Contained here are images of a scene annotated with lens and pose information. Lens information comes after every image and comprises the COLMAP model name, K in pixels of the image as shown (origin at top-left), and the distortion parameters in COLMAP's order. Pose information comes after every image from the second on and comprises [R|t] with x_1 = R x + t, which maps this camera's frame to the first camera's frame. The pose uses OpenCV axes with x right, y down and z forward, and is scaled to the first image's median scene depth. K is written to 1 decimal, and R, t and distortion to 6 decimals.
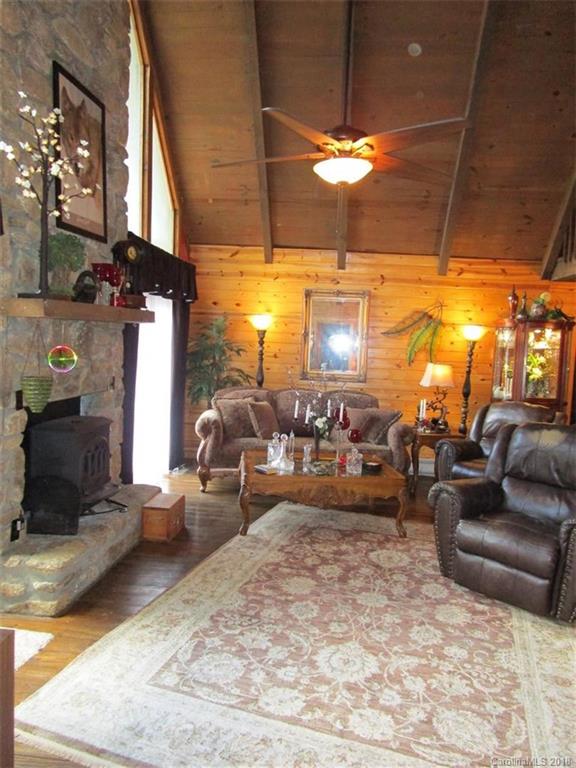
lens RADIAL K [[598.5, 0, 288.0], [0, 598.5, 384.0], [0, 0, 1]] dist [0.051910, -0.000796]
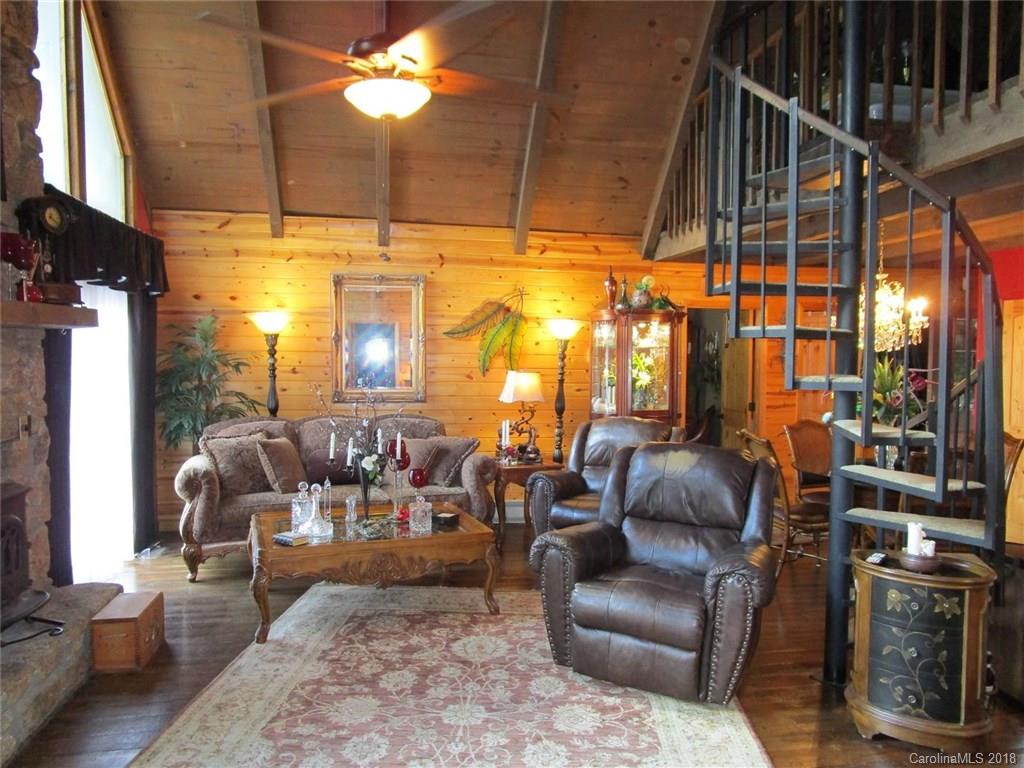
lens RADIAL K [[758.5, 0, 512.0], [0, 758.5, 384.0], [0, 0, 1]] dist [0.009622, -0.002172]
pose [[0.961680, -0.049152, 0.269731, -0.019747], [0.054970, 0.998389, -0.014052, -0.006282], [-0.268606, 0.028341, 0.962833, 0.102786]]
